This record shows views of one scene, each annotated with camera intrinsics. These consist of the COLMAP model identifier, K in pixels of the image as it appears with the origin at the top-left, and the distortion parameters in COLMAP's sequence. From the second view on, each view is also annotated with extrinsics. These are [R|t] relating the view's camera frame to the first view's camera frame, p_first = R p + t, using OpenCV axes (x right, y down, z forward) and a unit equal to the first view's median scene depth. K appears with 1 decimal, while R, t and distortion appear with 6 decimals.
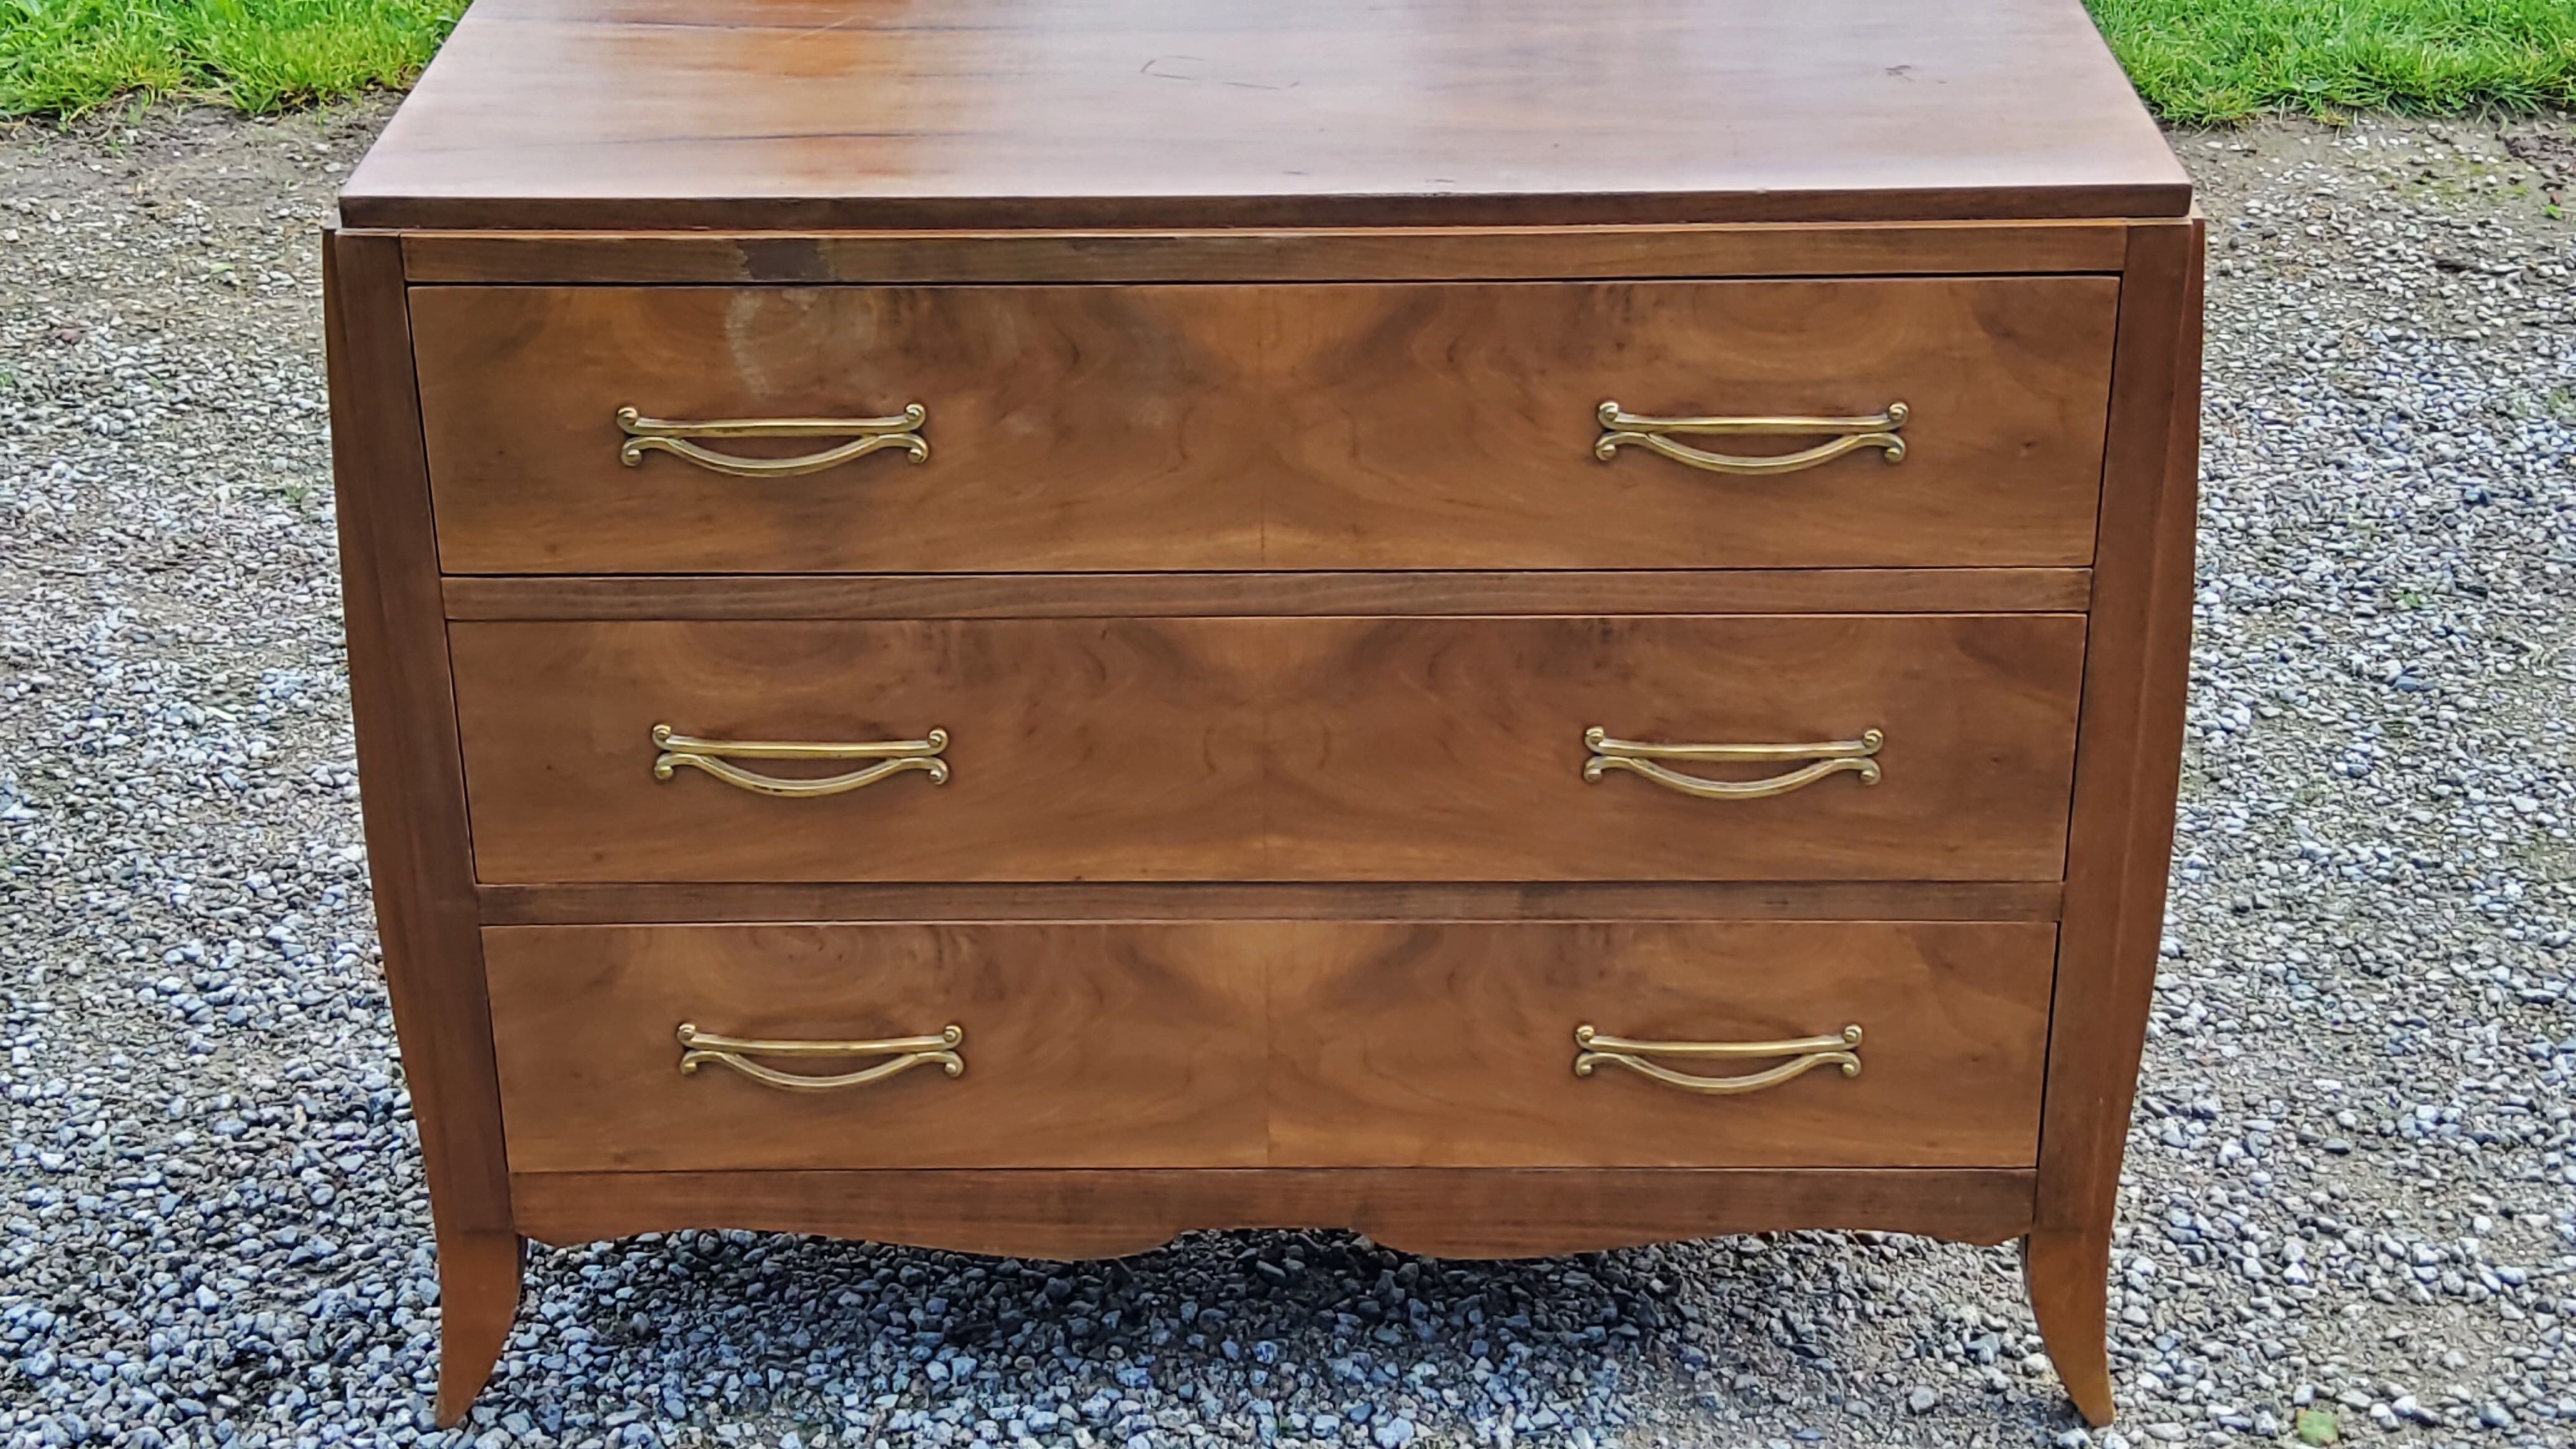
lens RADIAL K [[3864.2, 0, 1272.0], [0, 3864.2, 693.7], [0, 0, 1]] dist [0.117339, 0.000000]
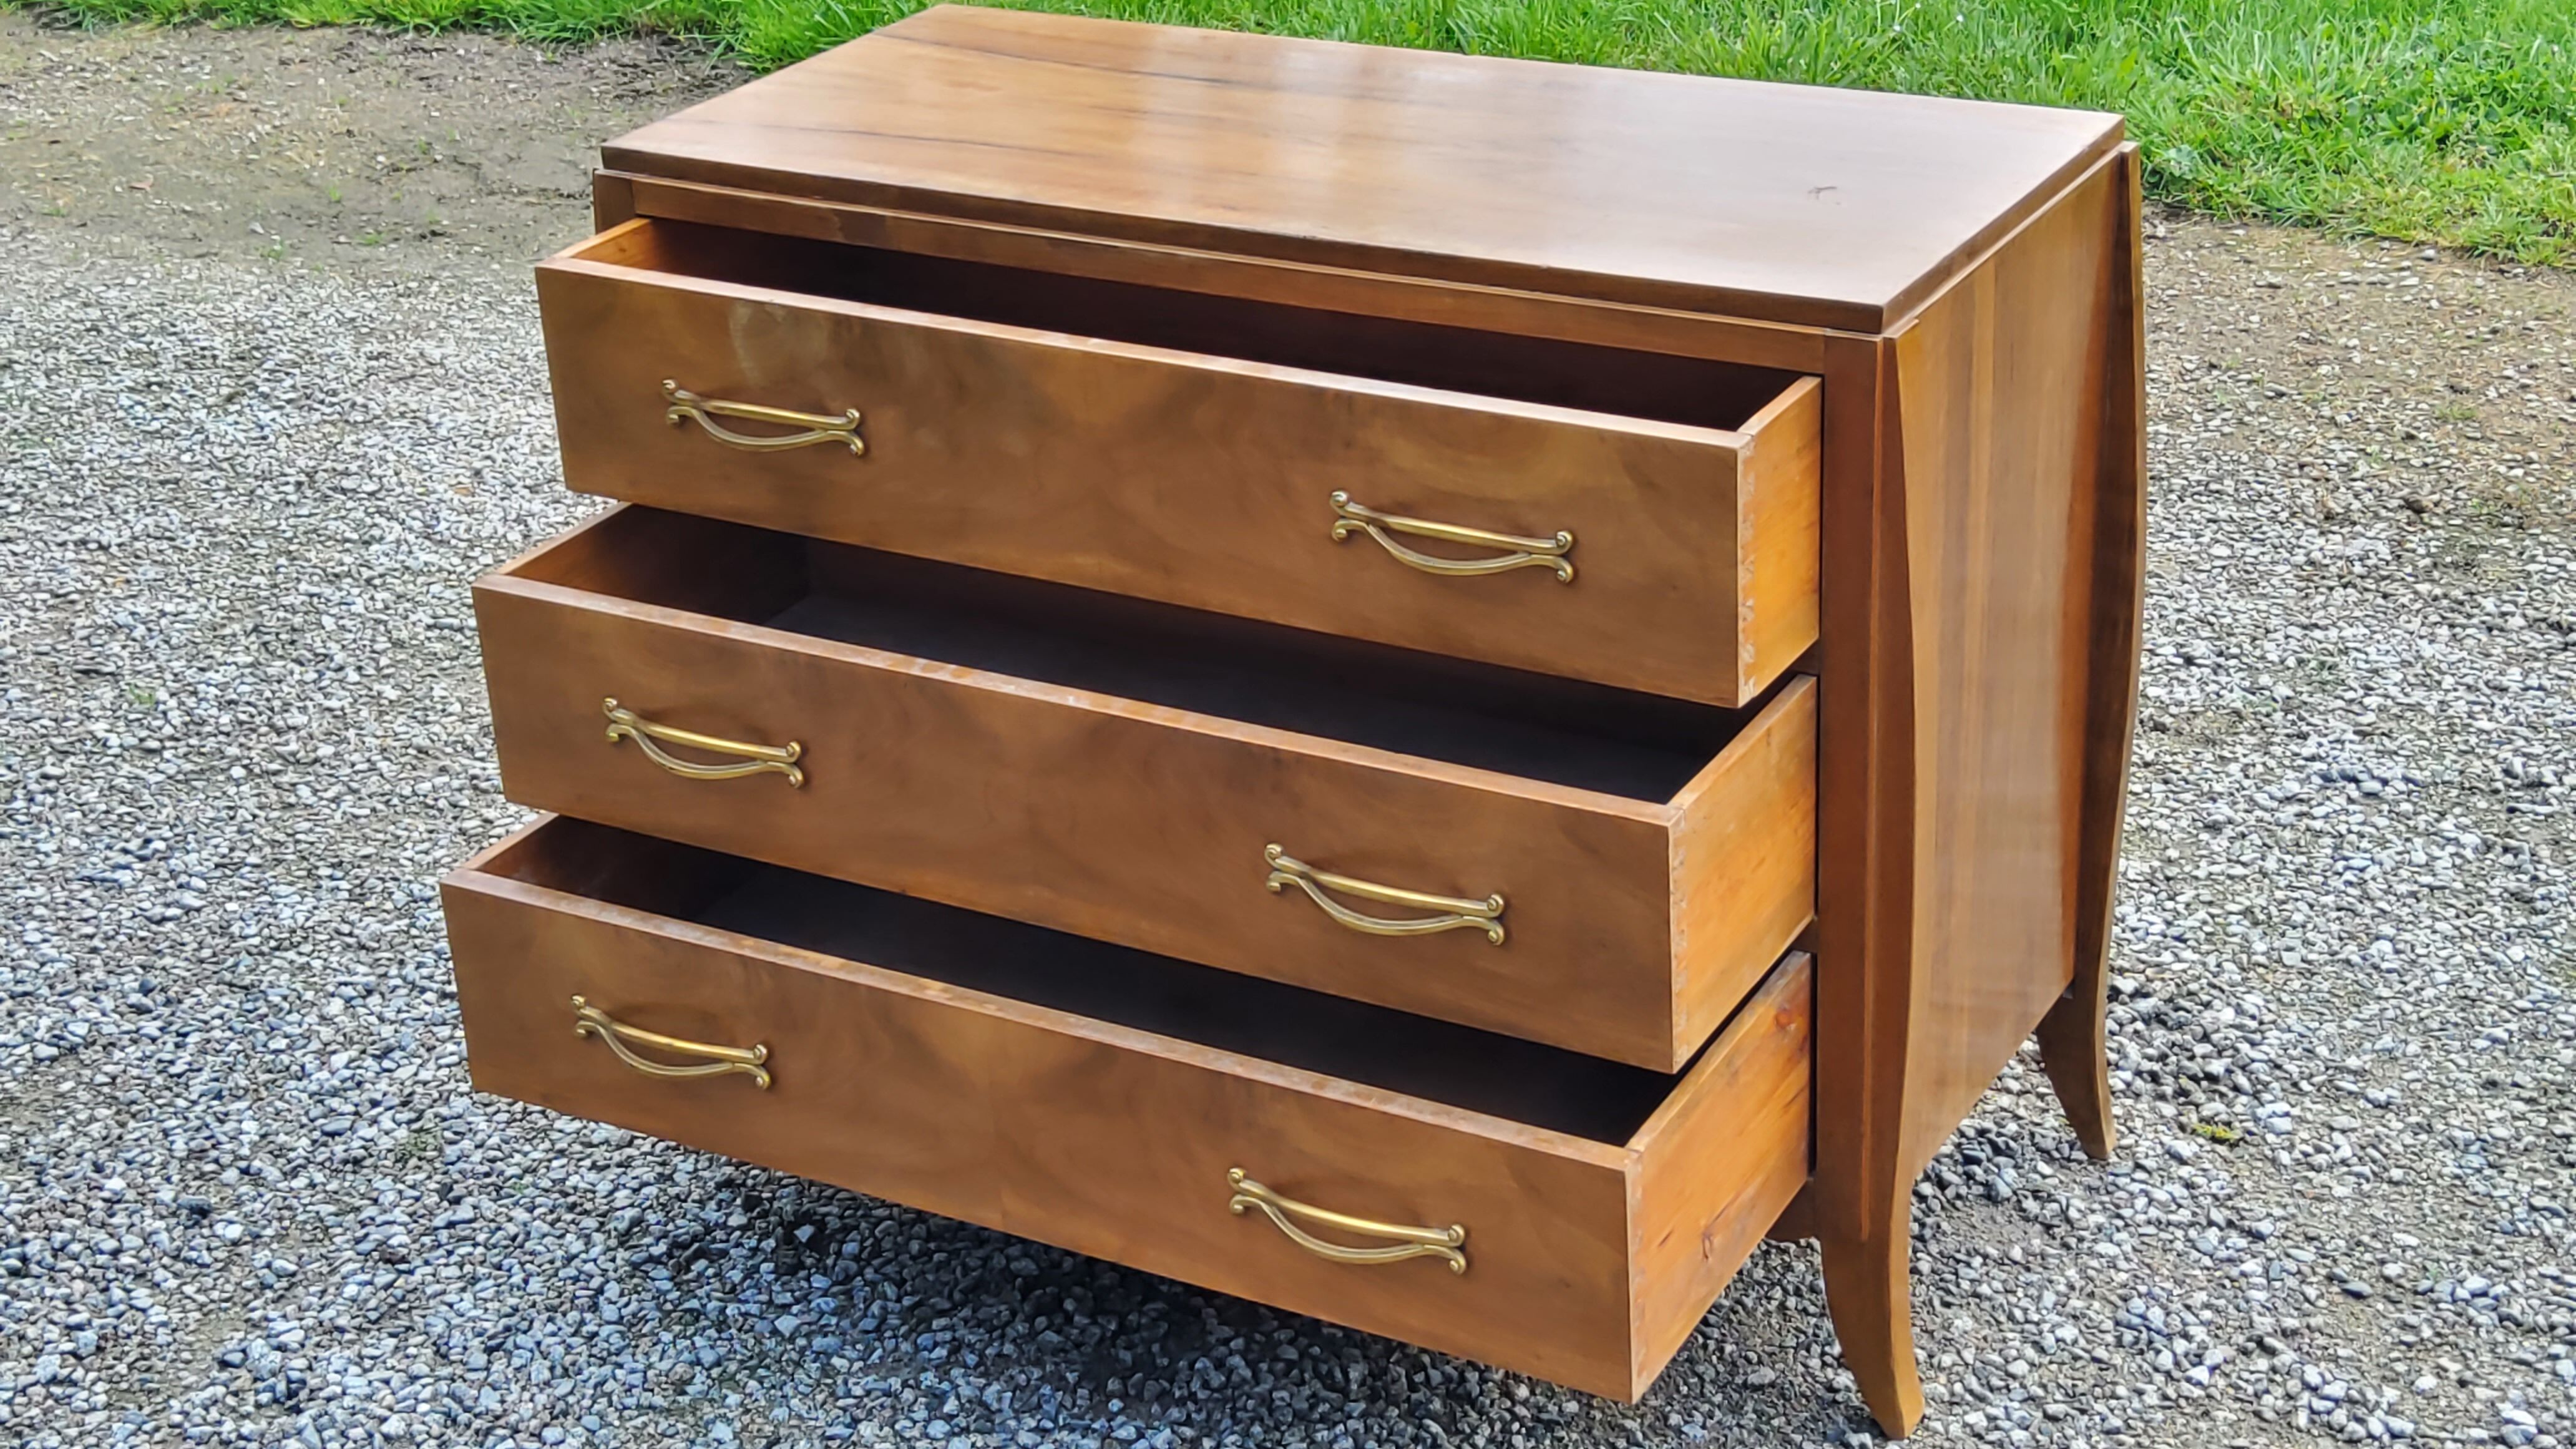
lens RADIAL K [[3864.2, 0, 1270.5], [0, 3864.2, 682.4], [0, 0, 1]] dist [0.117339, 0.000000]
pose [[0.871016, 0.169741, -0.460998, 0.561932], [-0.182475, 0.983060, 0.017195, -0.008865], [0.456108, 0.069144, 0.887234, -0.071548]]
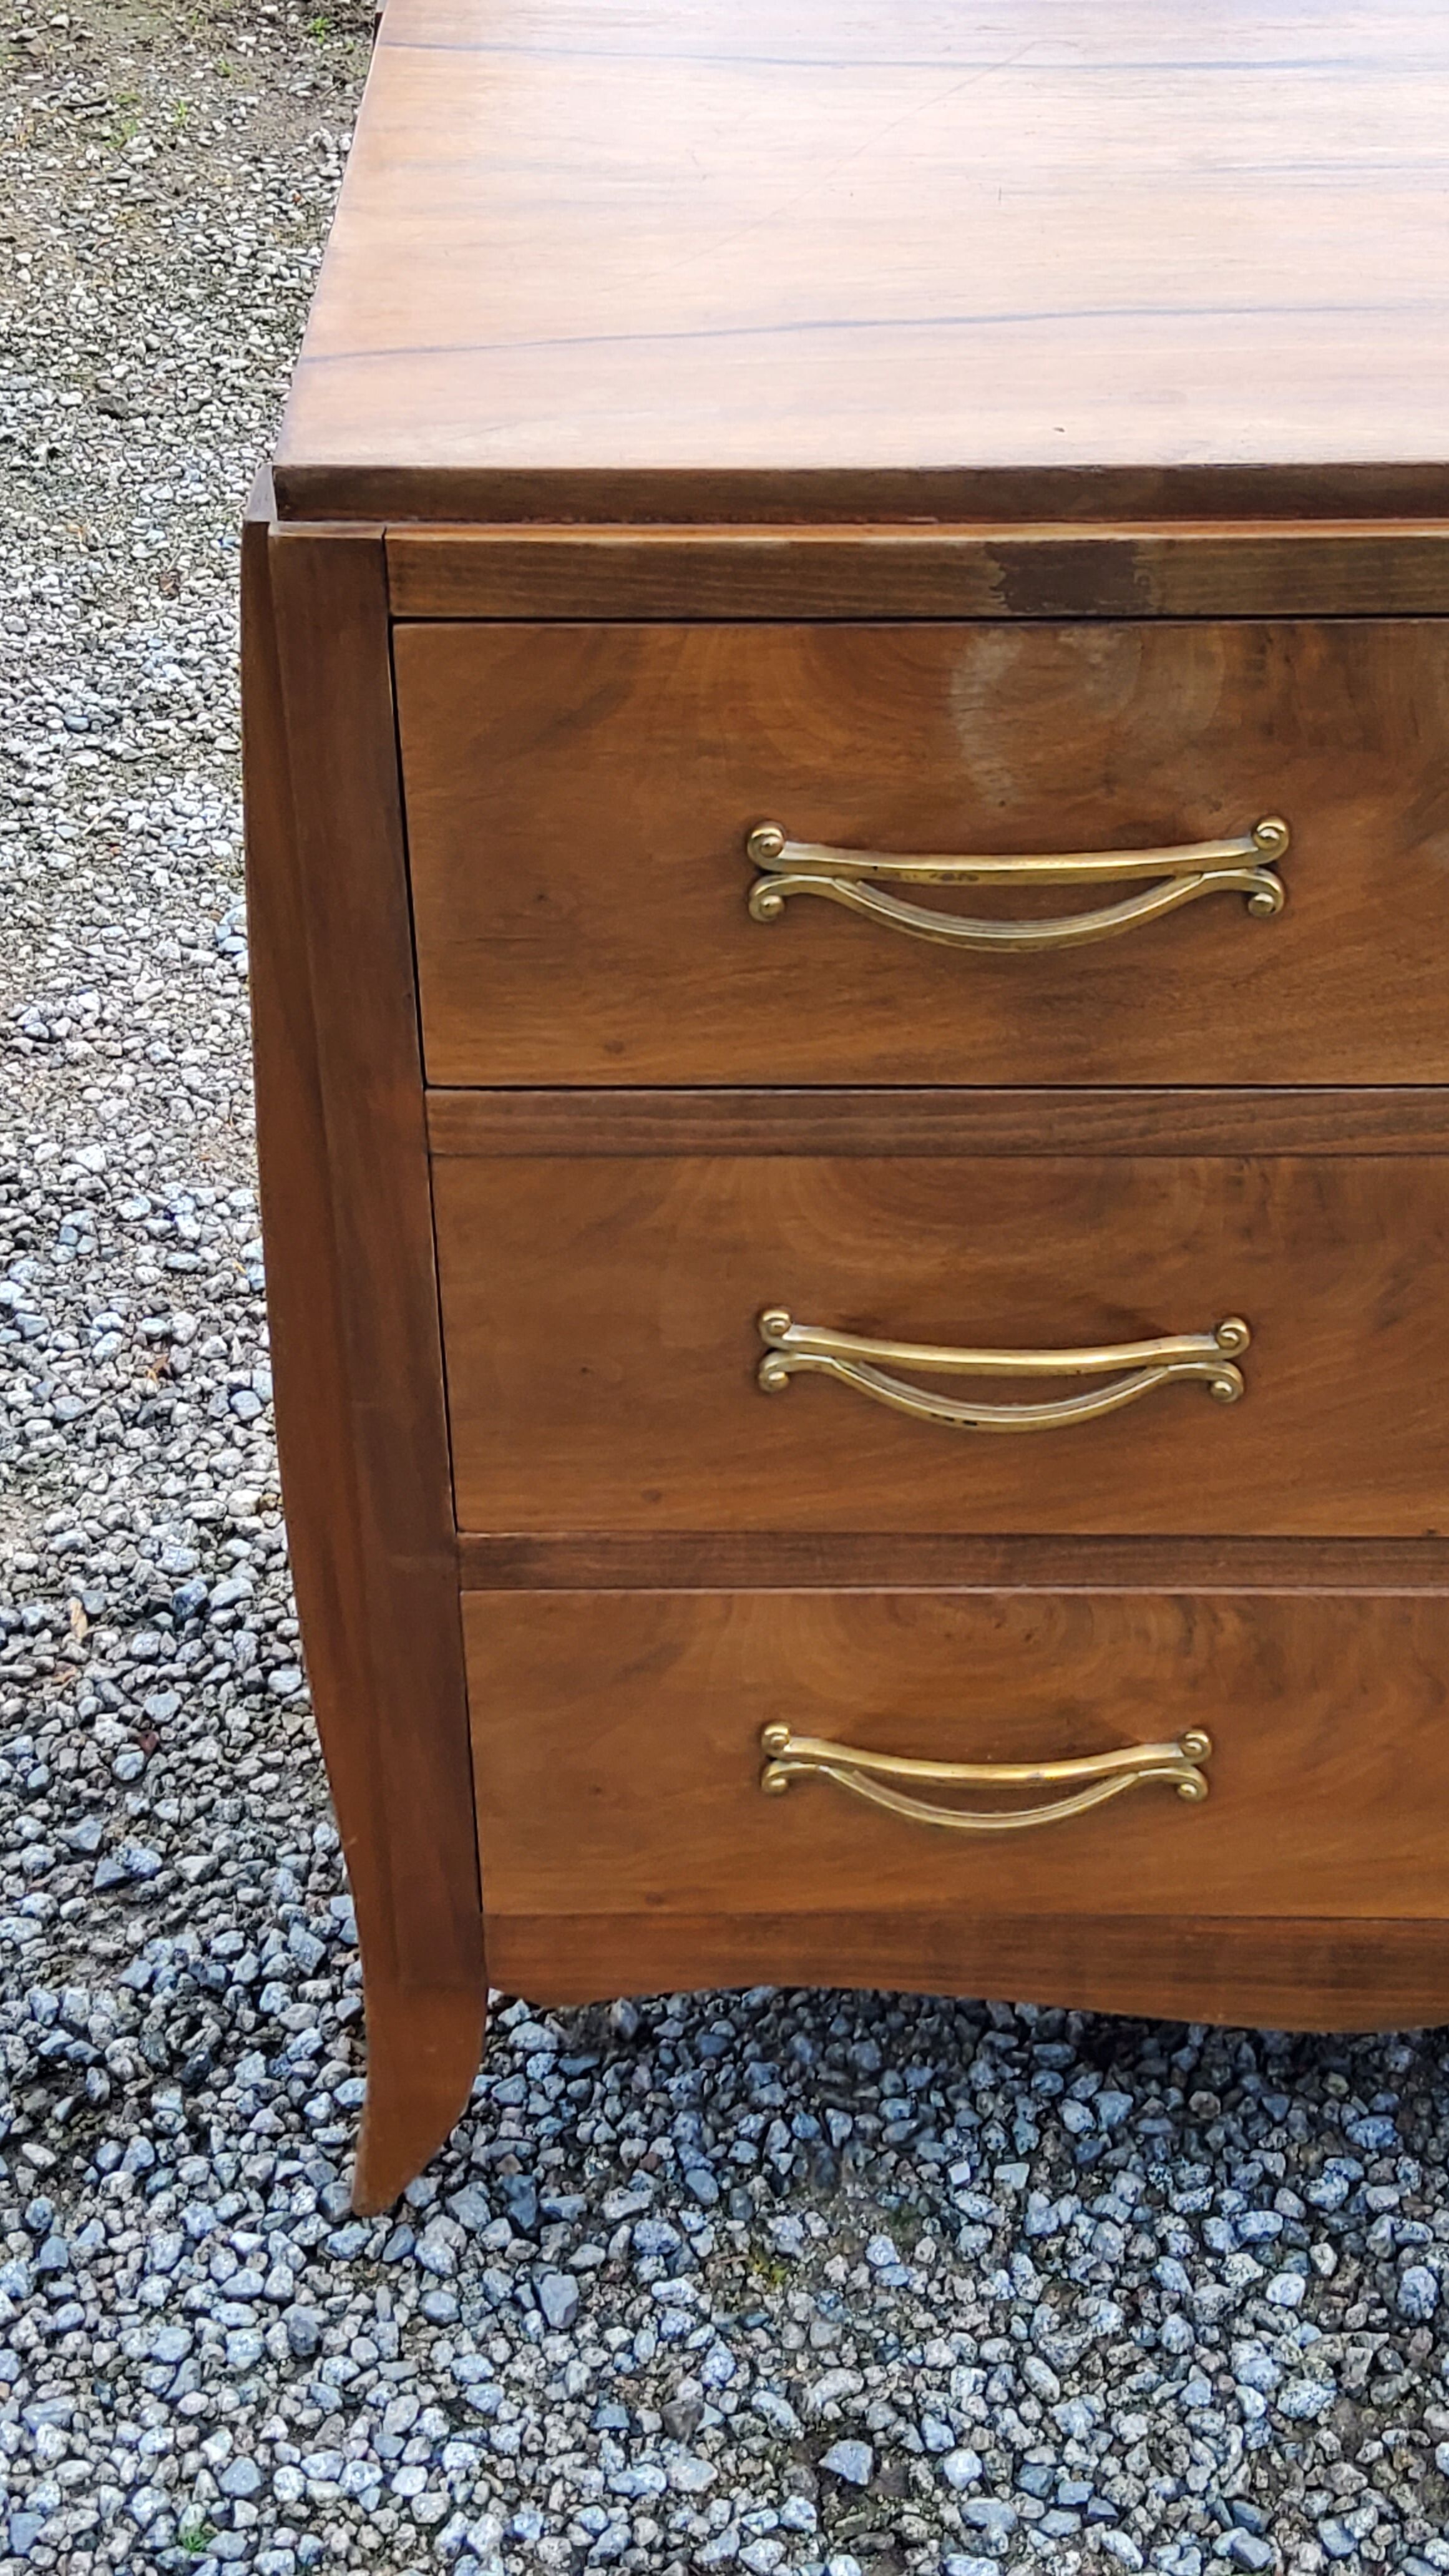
lens RADIAL K [[3864.2, 0, 760.5], [0, 3864.2, 1269.0], [0, 0, 1]] dist [0.117339, 0.000000]
pose [[0.999991, 0.003528, 0.002248, -0.155951], [-0.003910, 0.979335, 0.202208, -0.116035], [-0.001488, -0.202215, 0.979340, 0.398595]]
